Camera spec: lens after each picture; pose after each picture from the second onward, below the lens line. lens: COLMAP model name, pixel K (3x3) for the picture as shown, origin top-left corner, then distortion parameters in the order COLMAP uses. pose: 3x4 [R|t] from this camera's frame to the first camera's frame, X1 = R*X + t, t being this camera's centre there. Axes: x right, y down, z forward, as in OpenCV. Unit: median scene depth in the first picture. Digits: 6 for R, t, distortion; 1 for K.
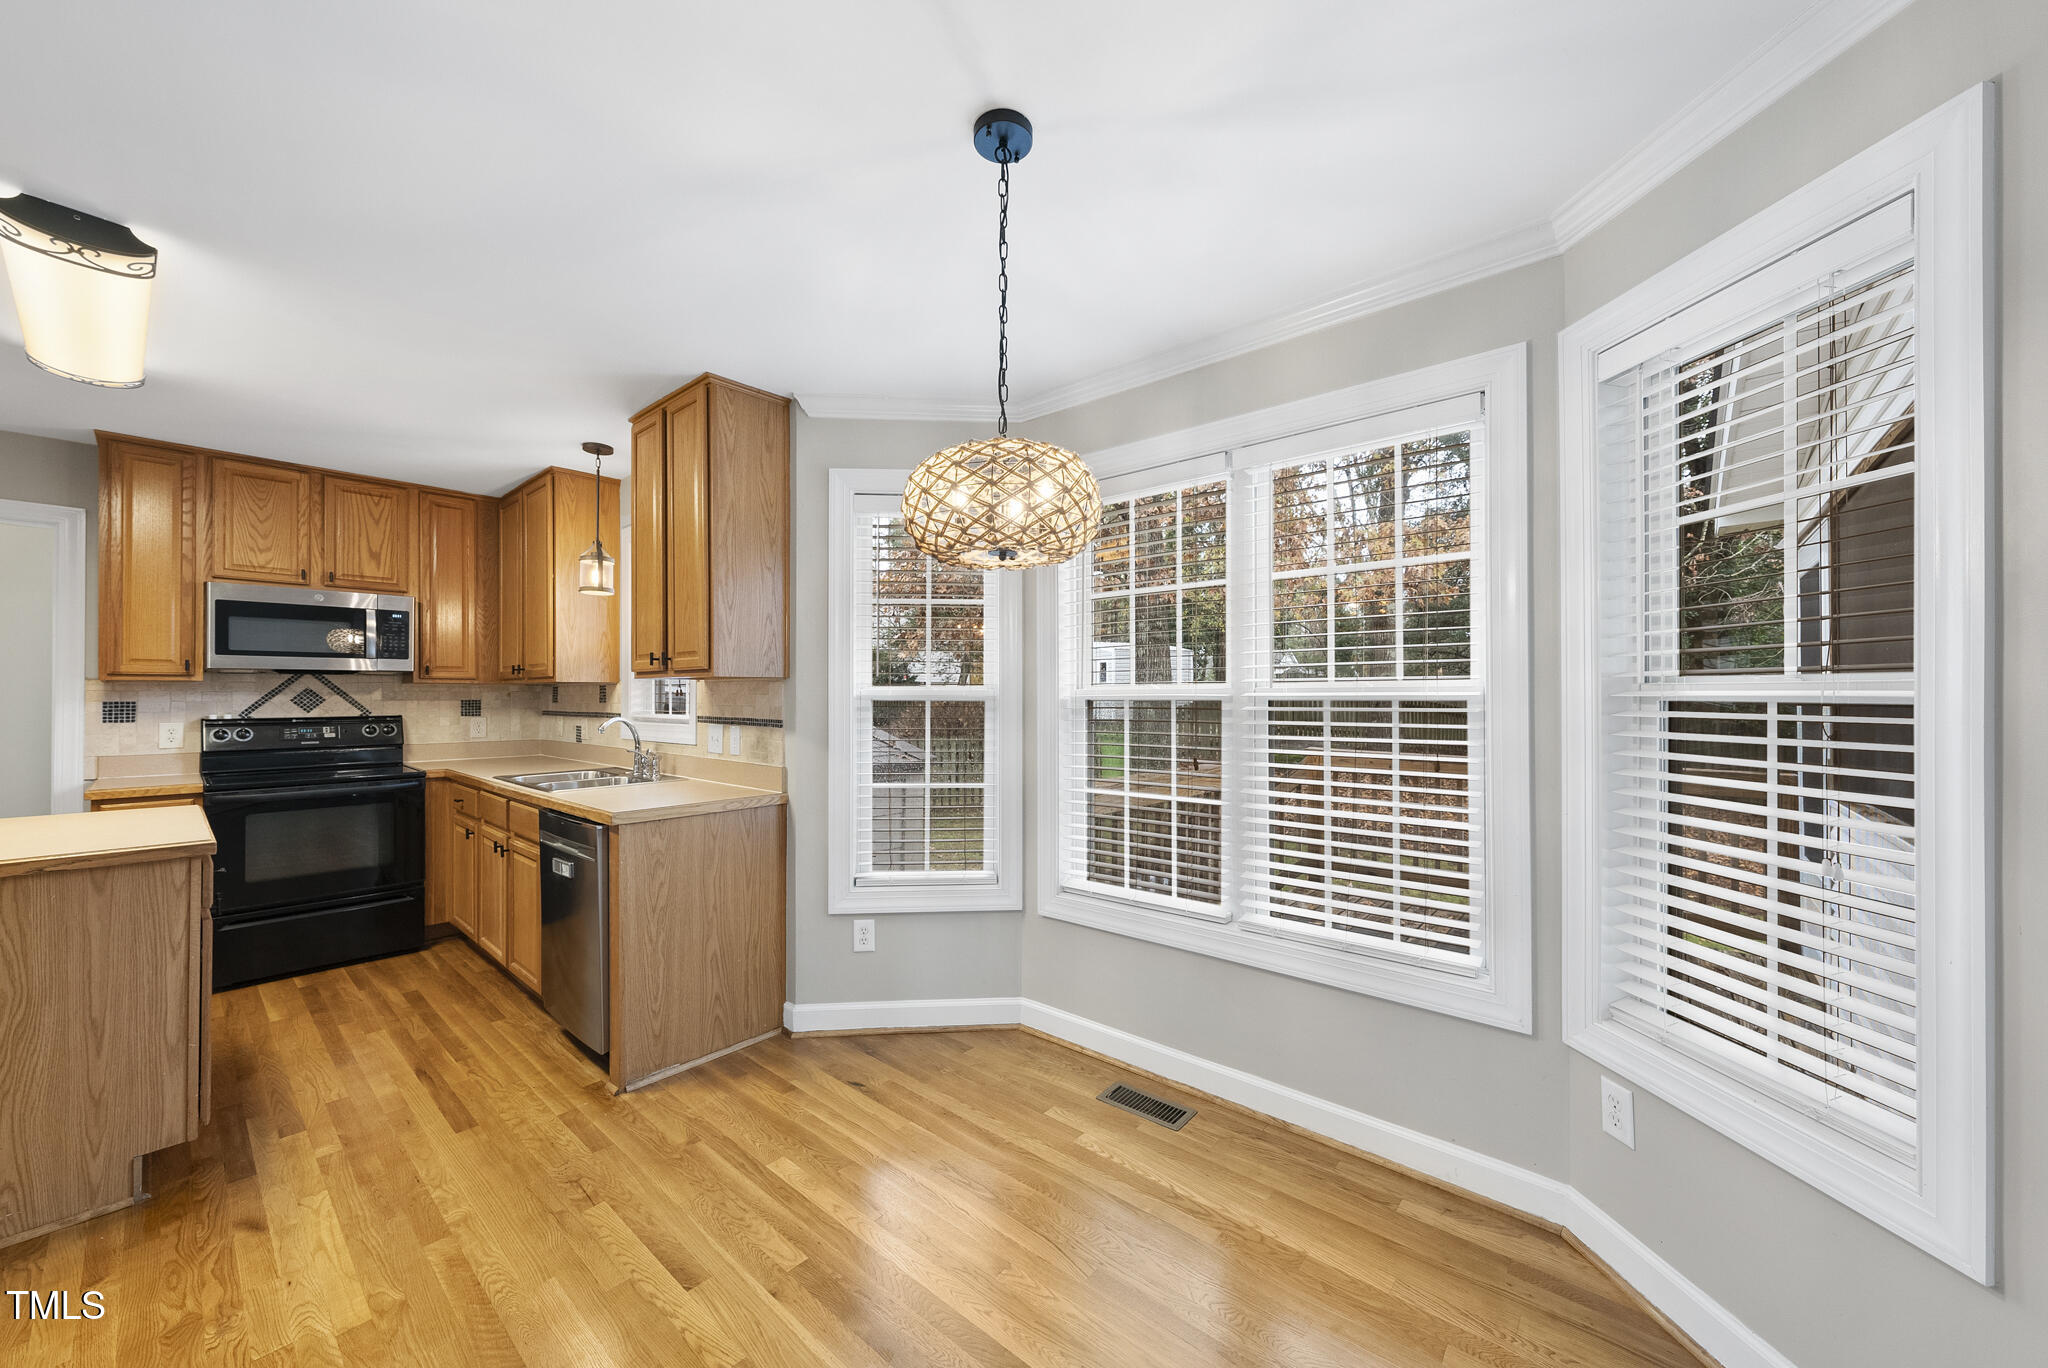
lens RADIAL K [[723.3, 0, 1028.8], [0, 723.3, 690.1], [0, 0, 1]] dist [-0.006369, 0.000003]
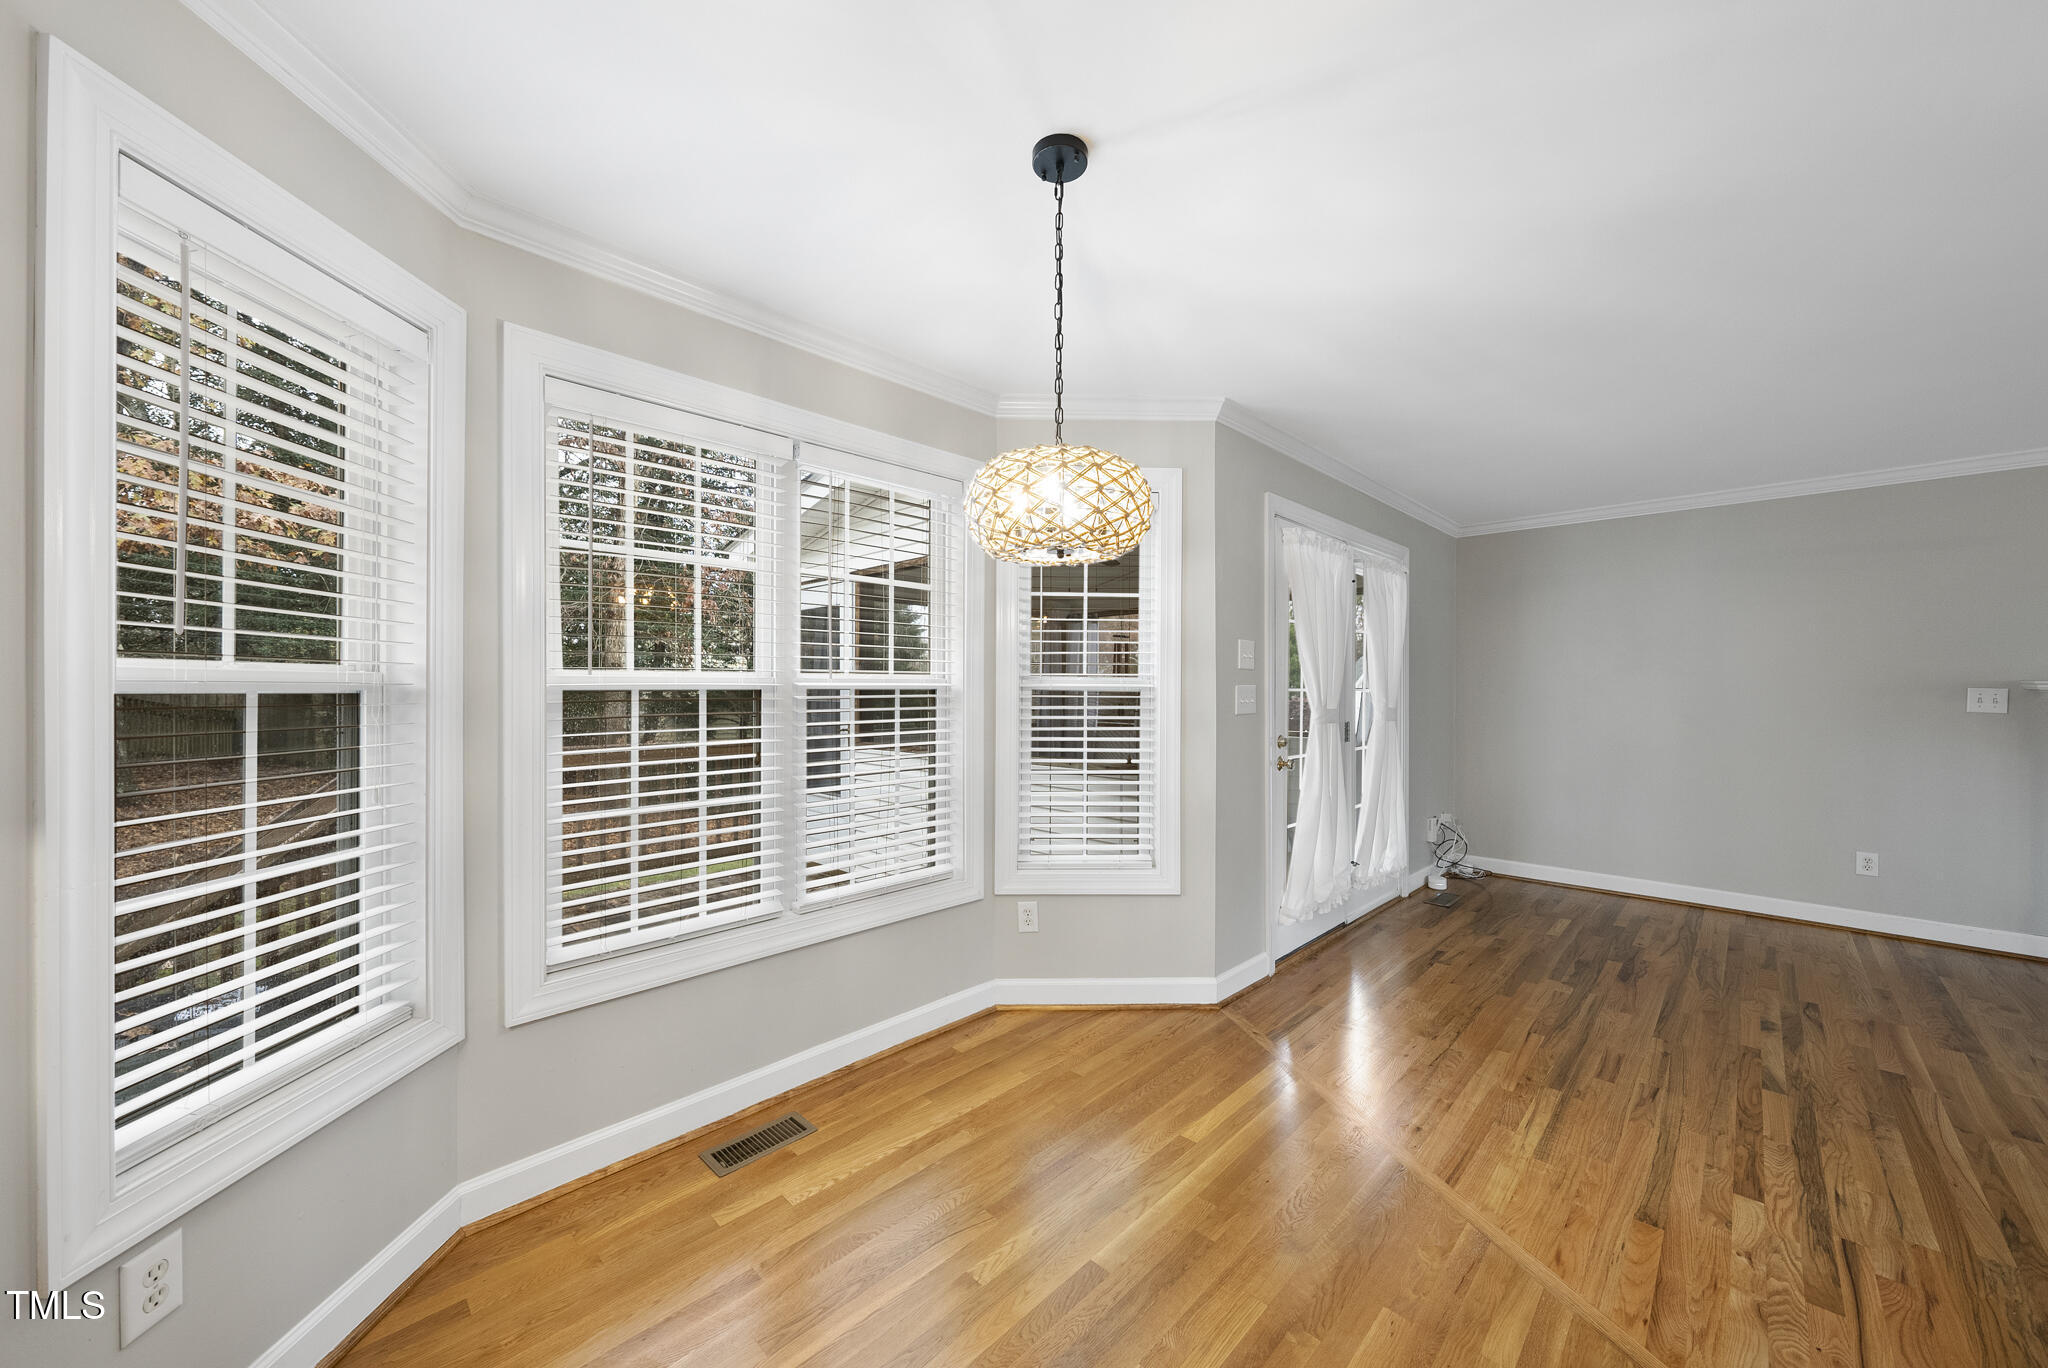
lens RADIAL K [[746.2, 0, 1022.7], [0, 746.2, 692.1], [0, 0, 1]] dist [-0.000626, 0.000045]
pose [[0.087910, -0.006045, 0.996110, -0.773979], [-0.007570, 0.999949, 0.006737, 0.008165], [-0.996100, -0.008133, 0.087860, 0.634236]]
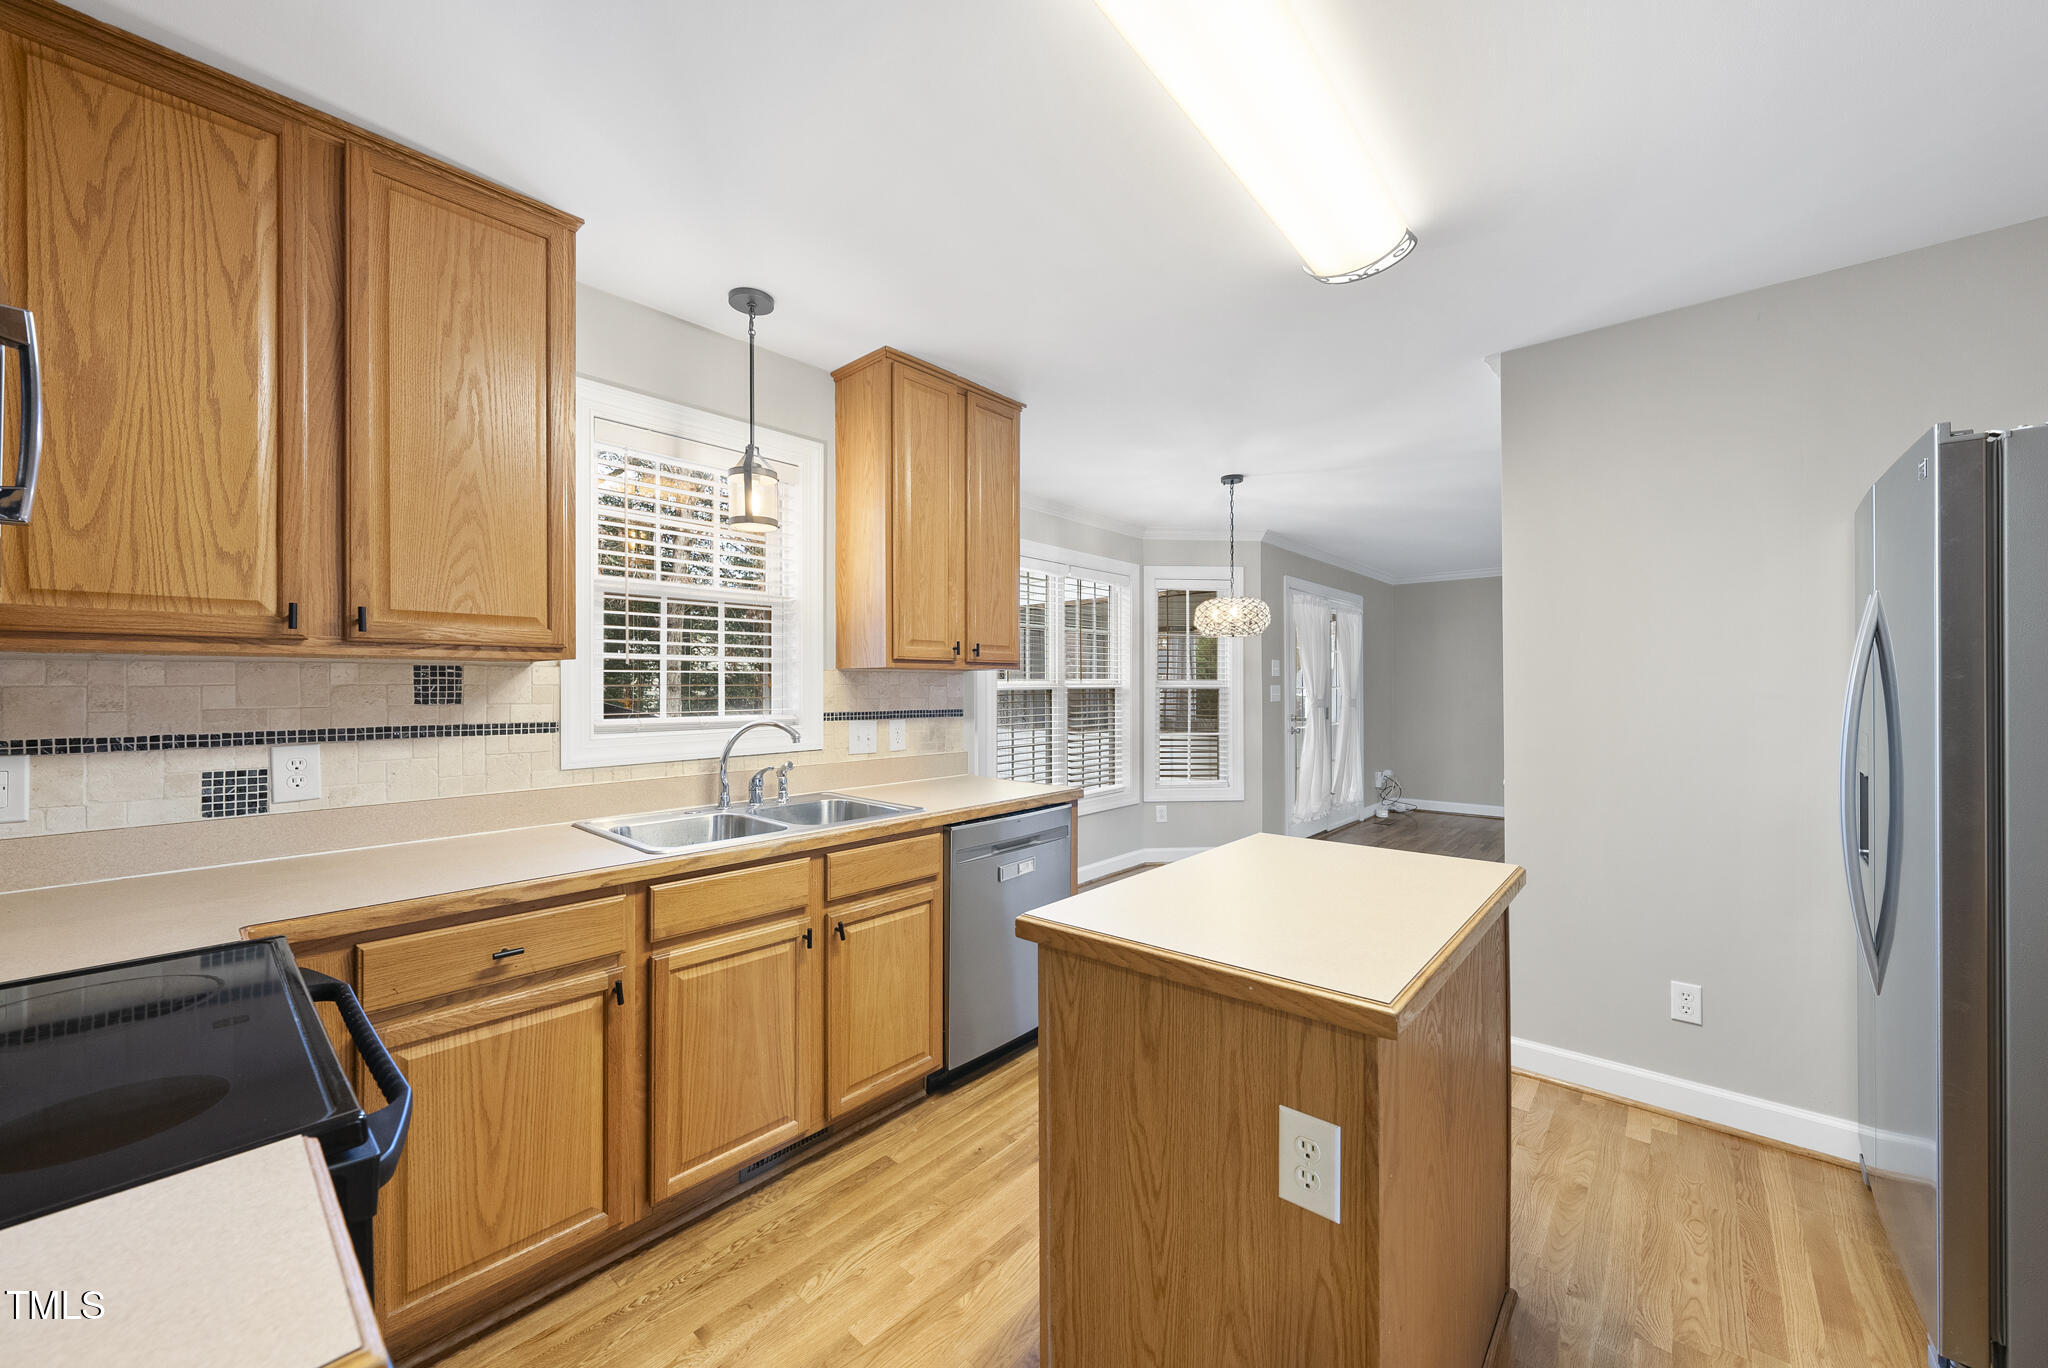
lens RADIAL K [[746.2, 0, 1022.7], [0, 746.2, 692.1], [0, 0, 1]] dist [-0.000626, 0.000045]
pose [[0.030480, -0.004783, 0.999524, -1.913857], [-0.001206, 0.999988, 0.004822, 0.012998], [-0.999535, -0.001352, 0.030474, 1.134416]]
